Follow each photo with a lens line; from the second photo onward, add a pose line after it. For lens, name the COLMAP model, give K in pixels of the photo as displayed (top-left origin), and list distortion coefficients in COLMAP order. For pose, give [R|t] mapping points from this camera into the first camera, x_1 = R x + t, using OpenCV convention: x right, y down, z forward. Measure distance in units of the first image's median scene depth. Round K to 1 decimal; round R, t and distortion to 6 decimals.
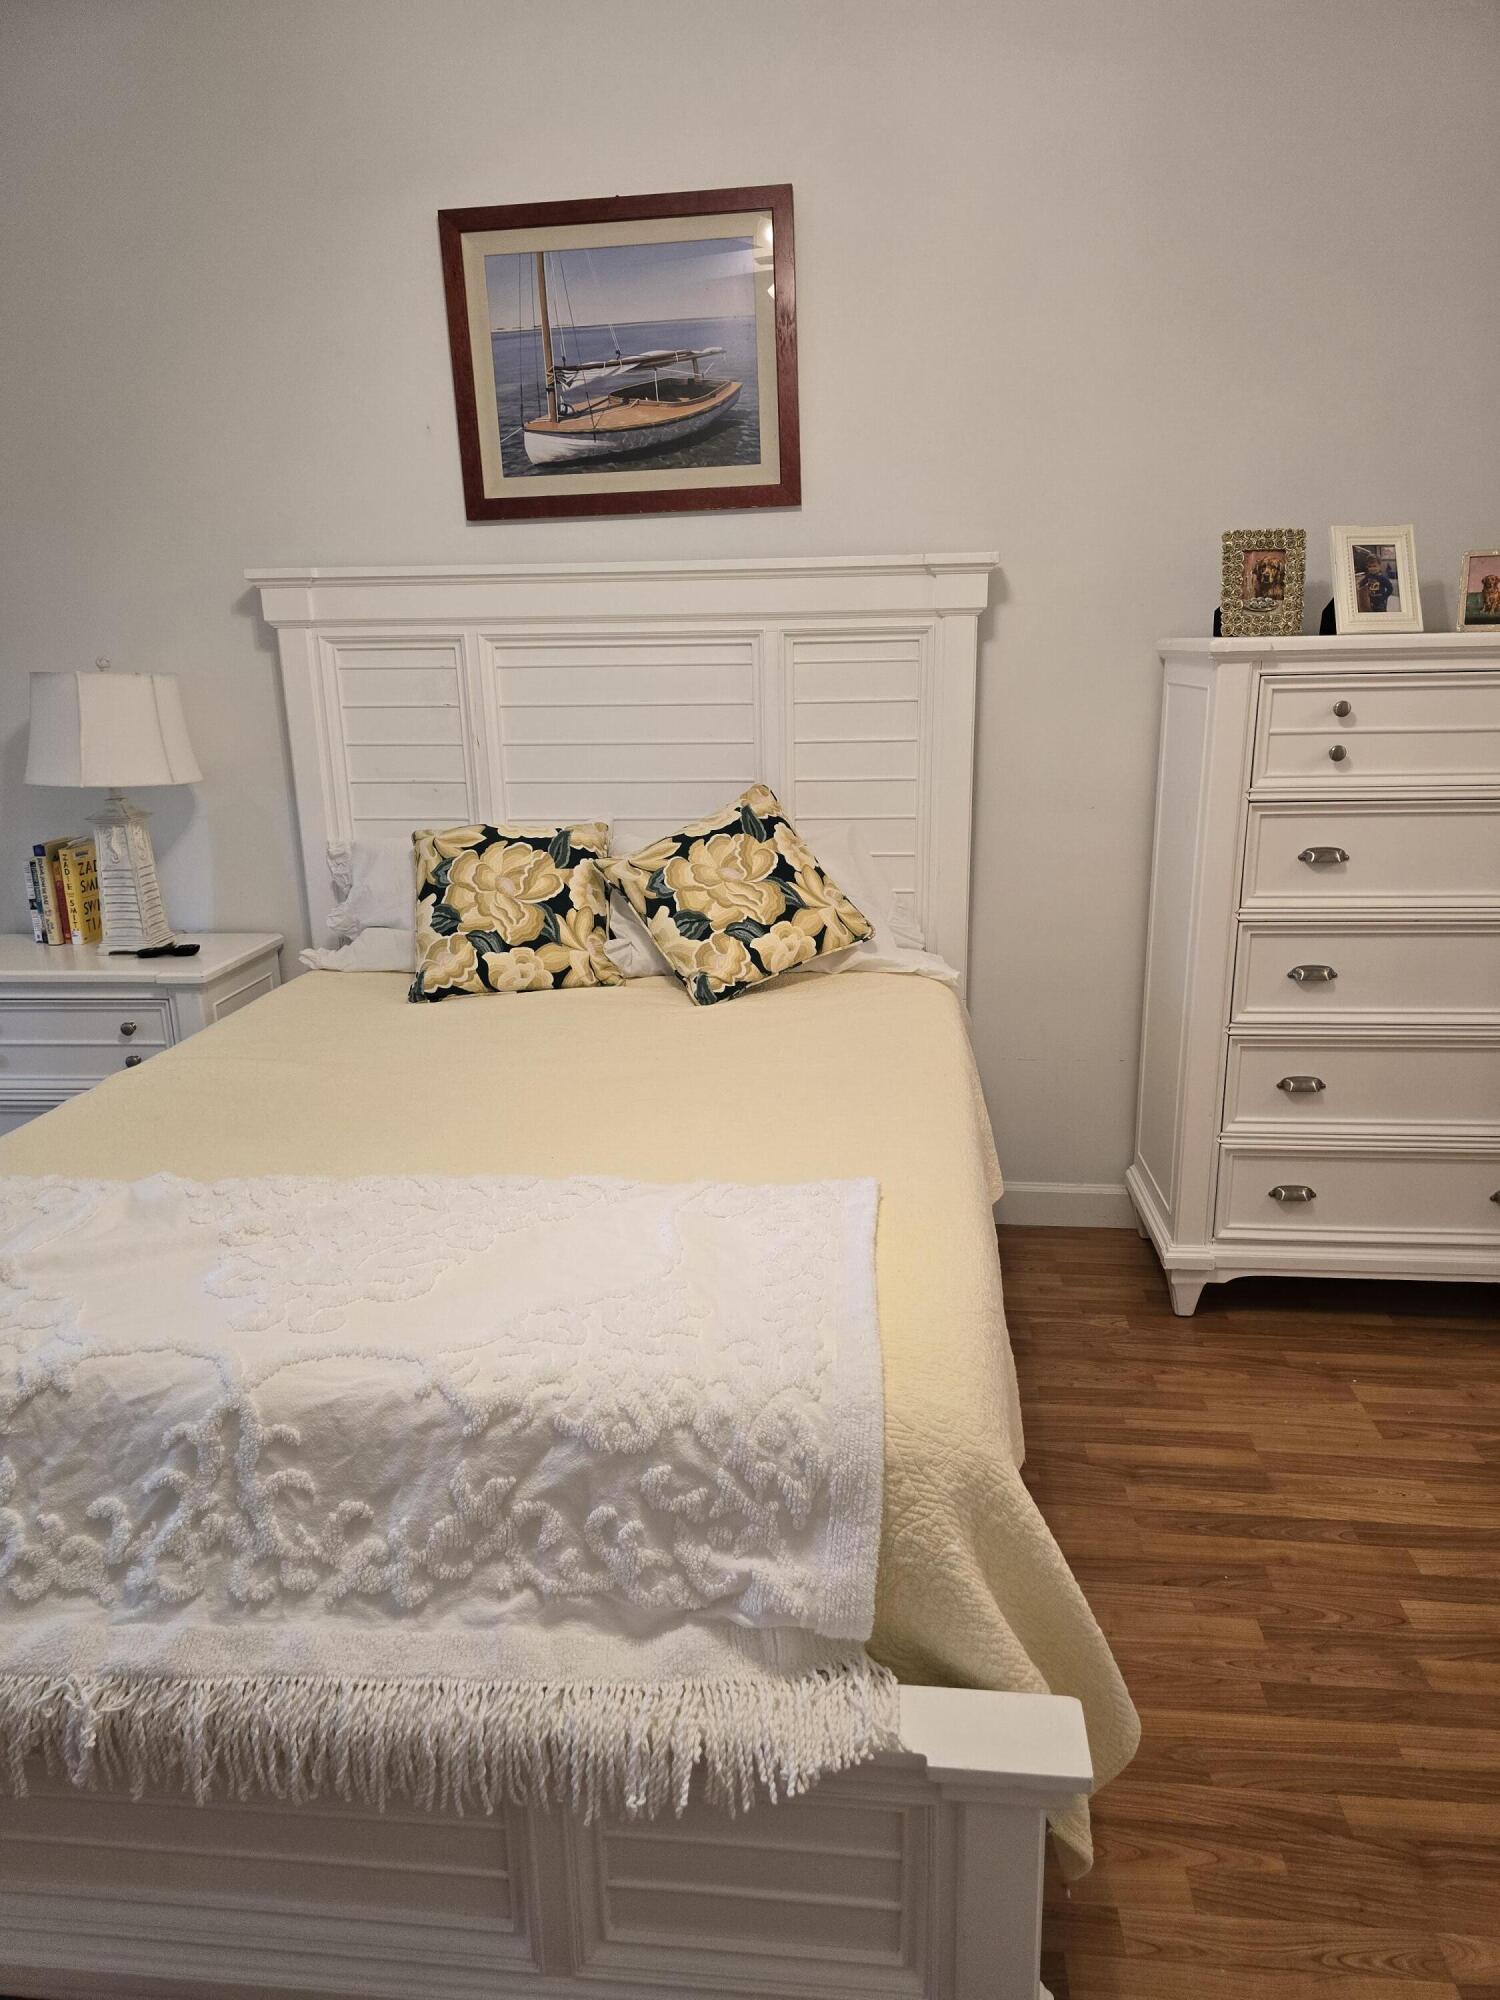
lens RADIAL K [[1338.7, 0, 746.6], [0, 1338.7, 1005.5], [0, 0, 1]] dist [0.057187, -0.047703]
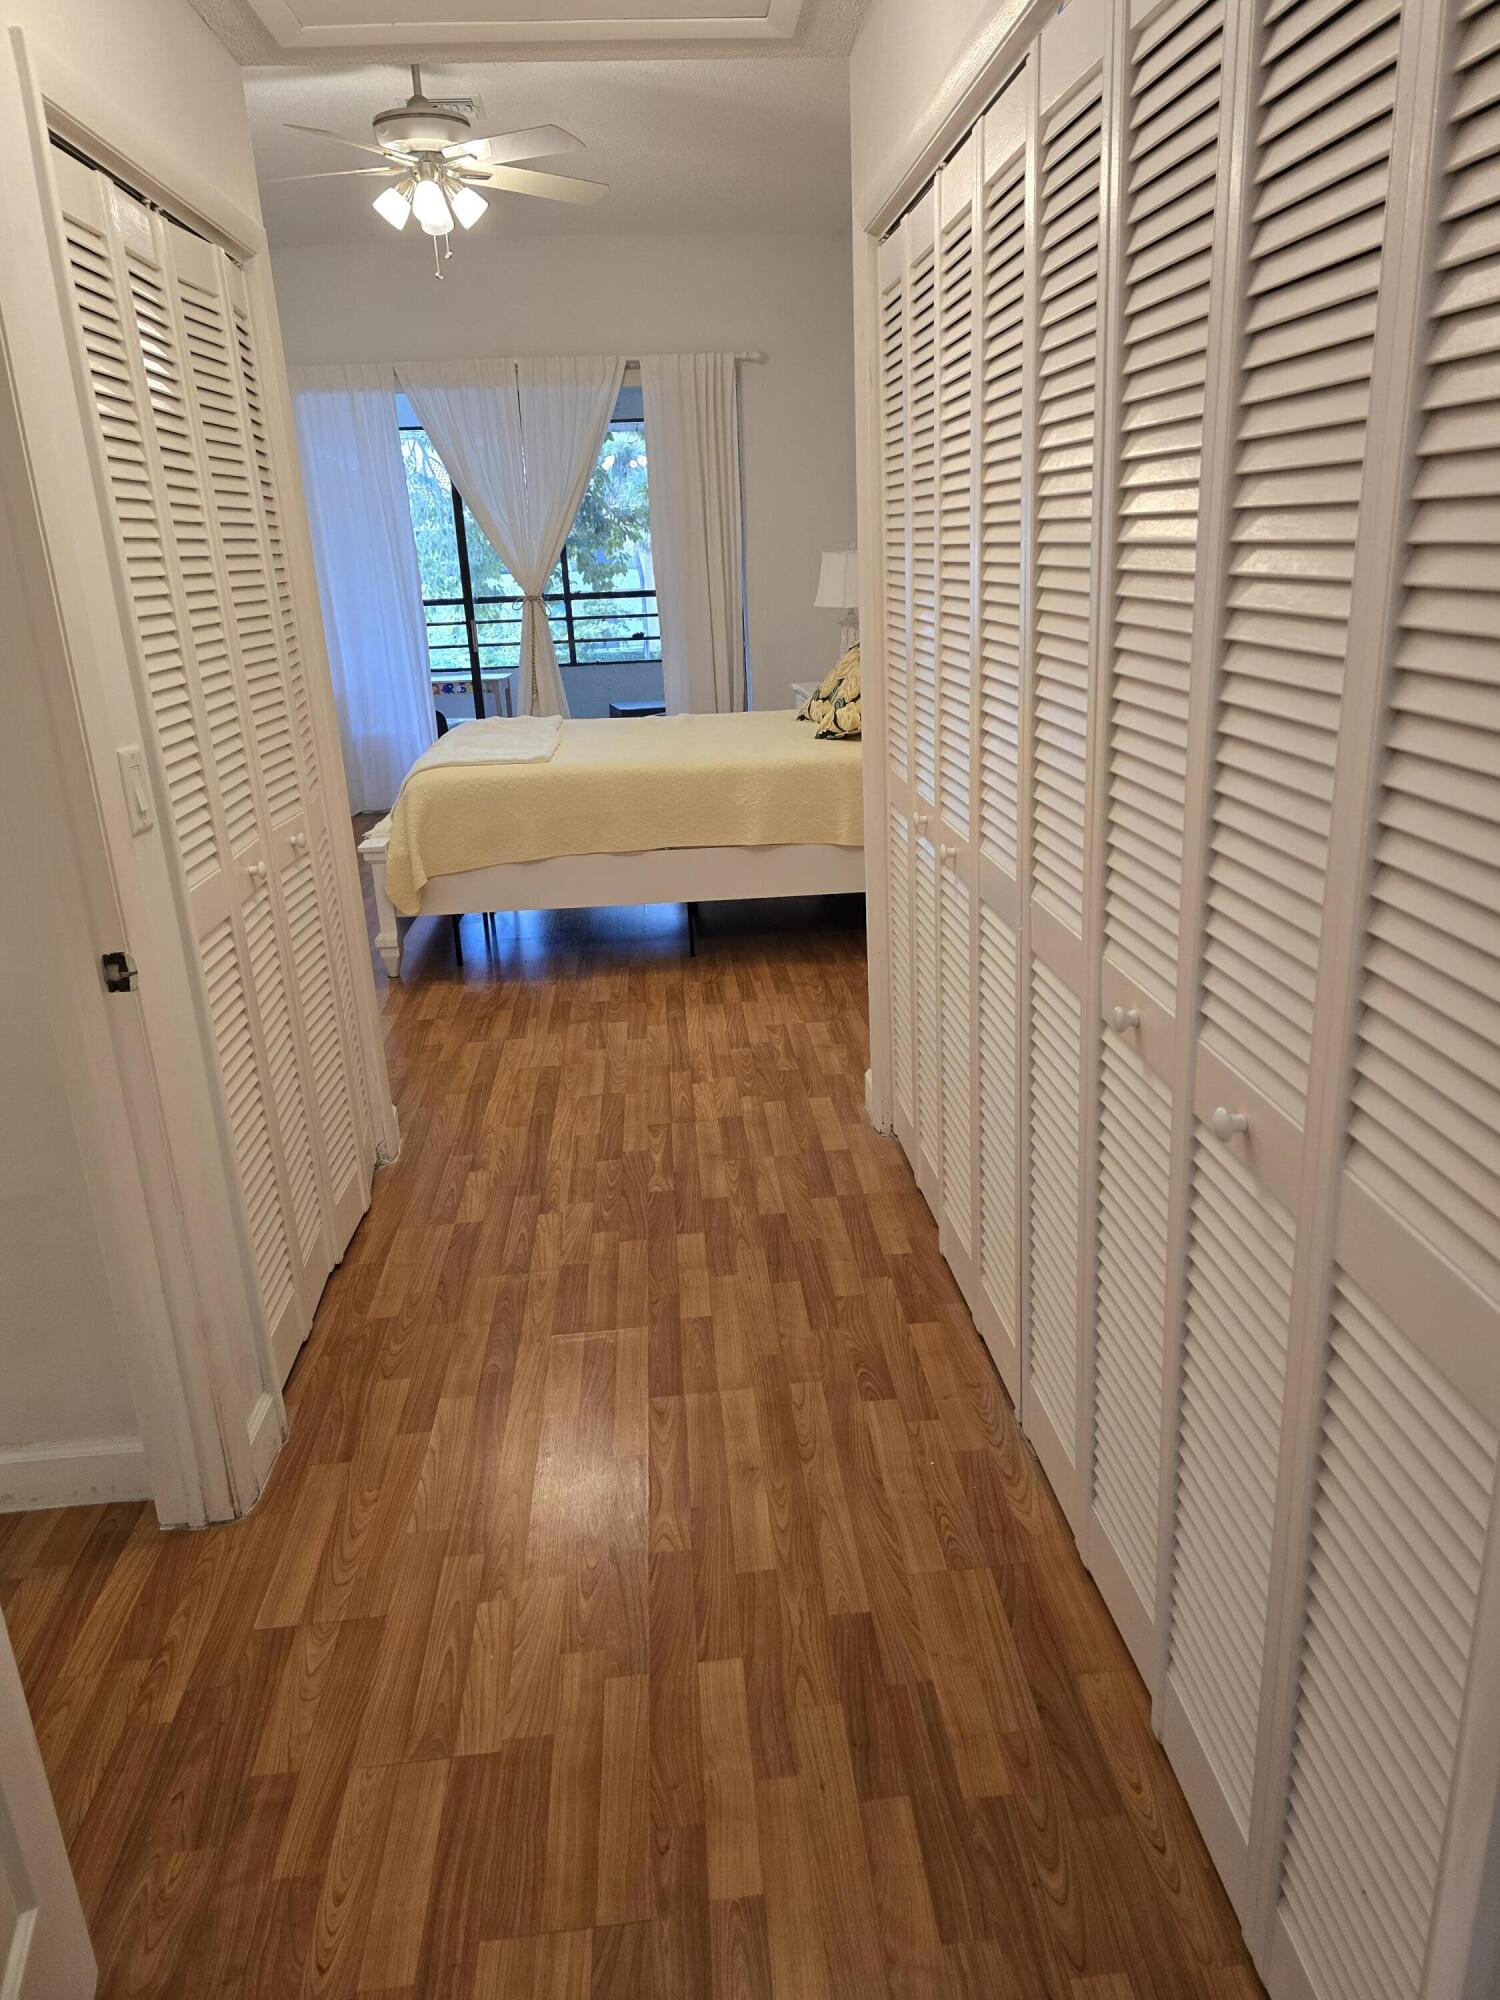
lens RADIAL K [[1338.7, 0, 799.8], [0, 1338.7, 981.4], [0, 0, 1]] dist [0.057187, -0.047703]
pose [[0.215714, 0.316531, -0.923729, 2.238399], [-0.223126, 0.936951, 0.268956, -0.225425], [0.950622, 0.148091, 0.272740, 0.614073]]
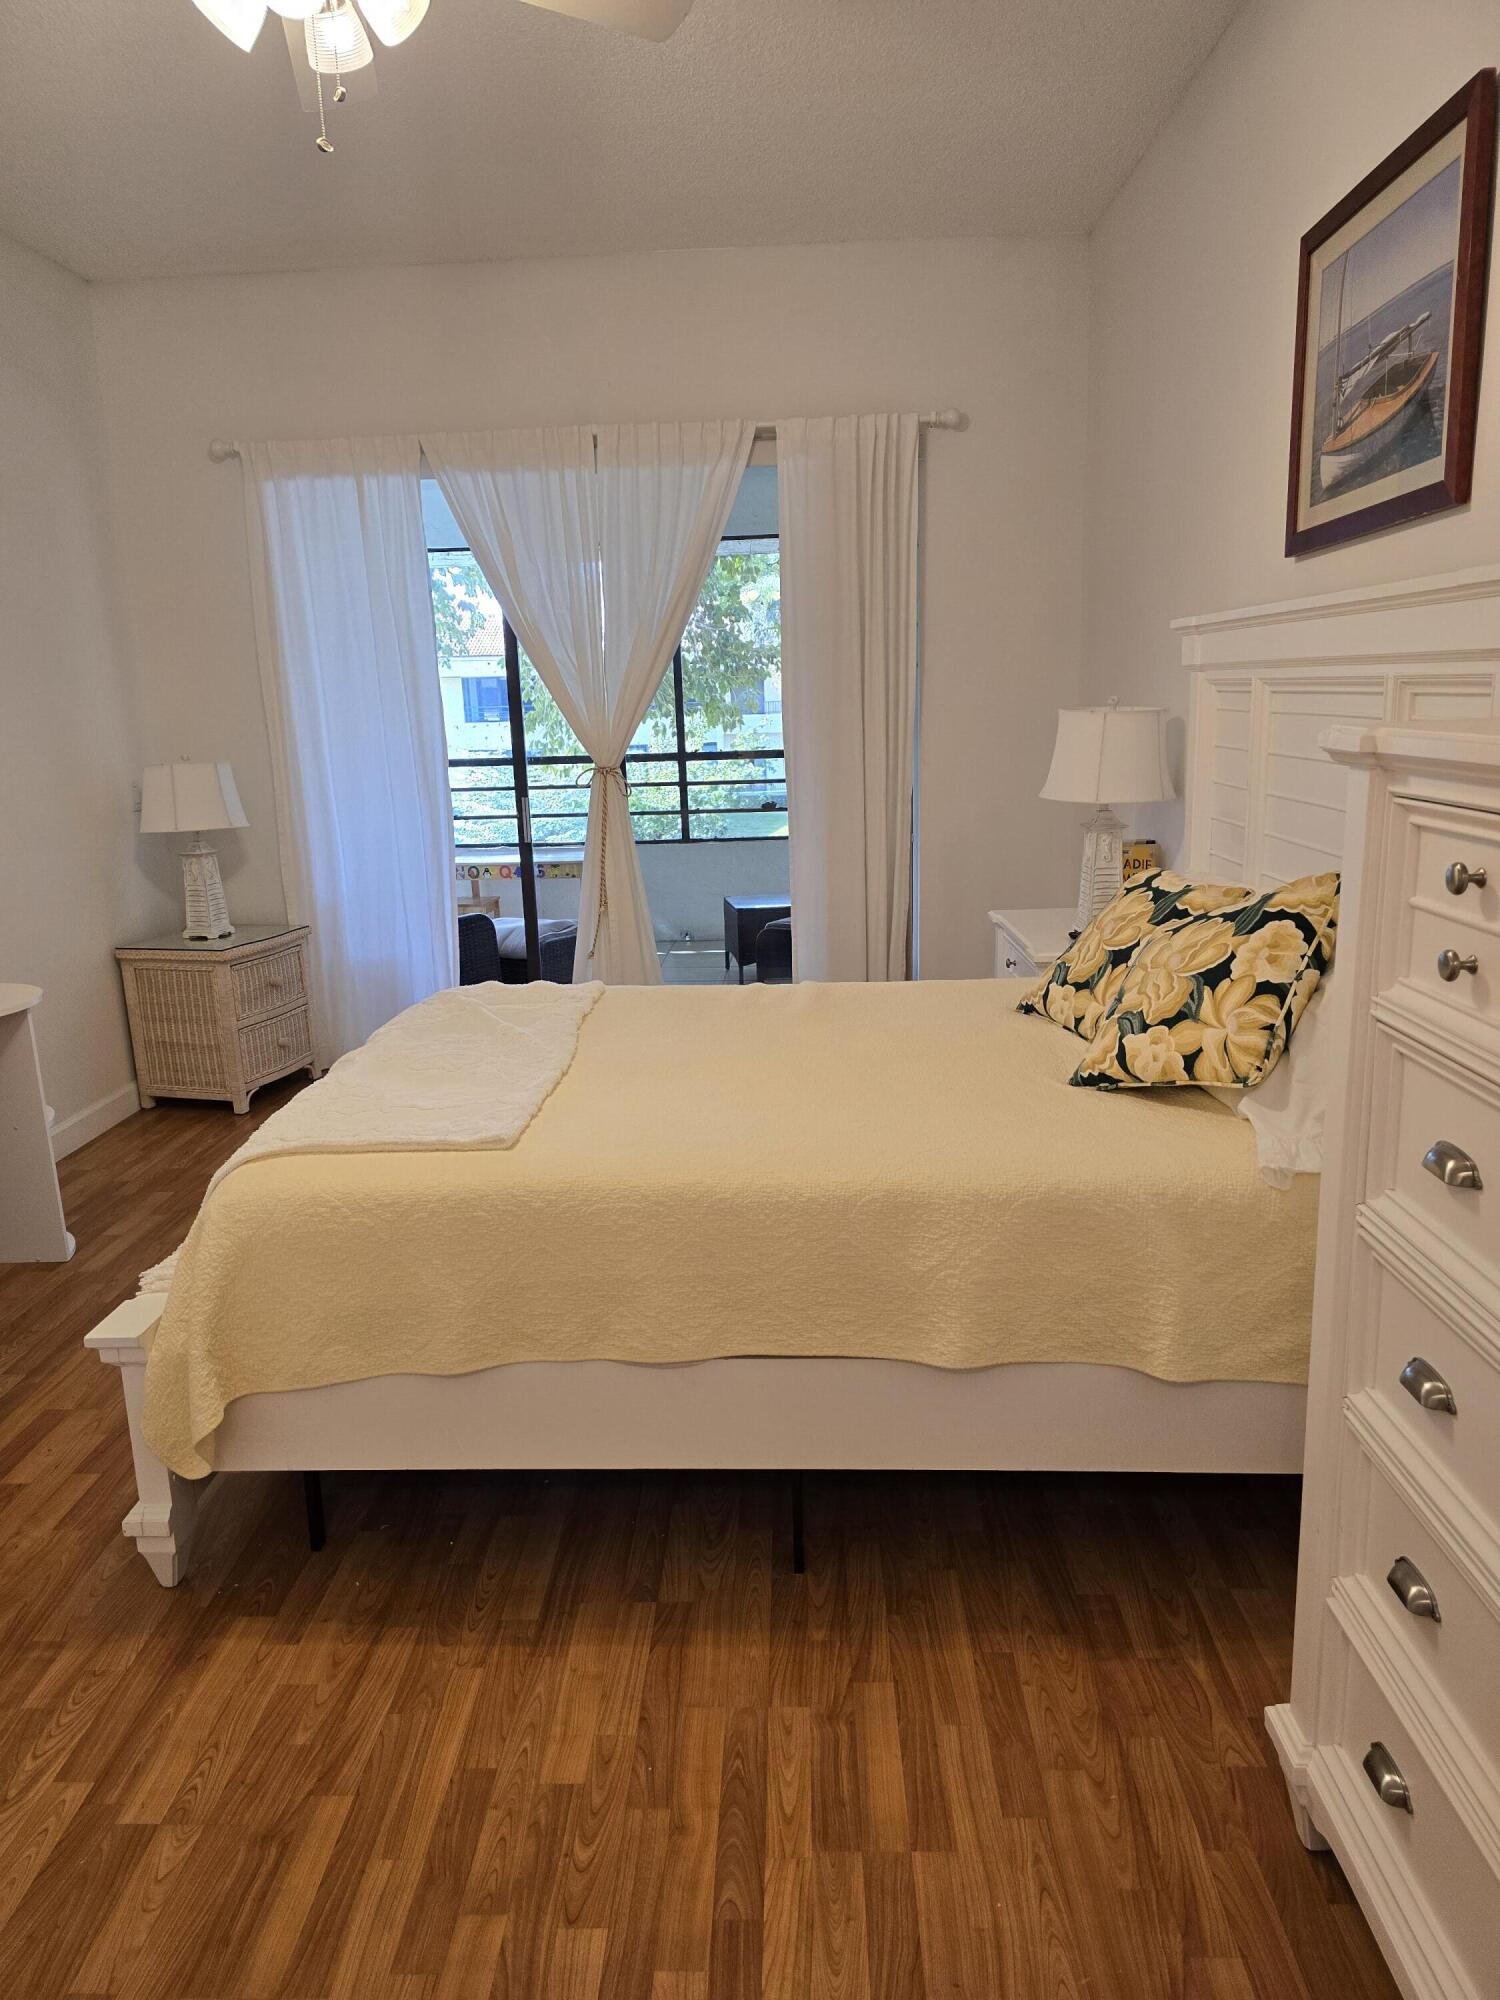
lens RADIAL K [[1338.7, 0, 752.8], [0, 1338.7, 1005.8], [0, 0, 1]] dist [0.057187, -0.047703]
pose [[0.074524, 0.245958, -0.966411, 1.027884], [-0.230120, 0.947192, 0.223321, -0.255200], [0.970305, 0.205748, 0.127189, 0.790061]]
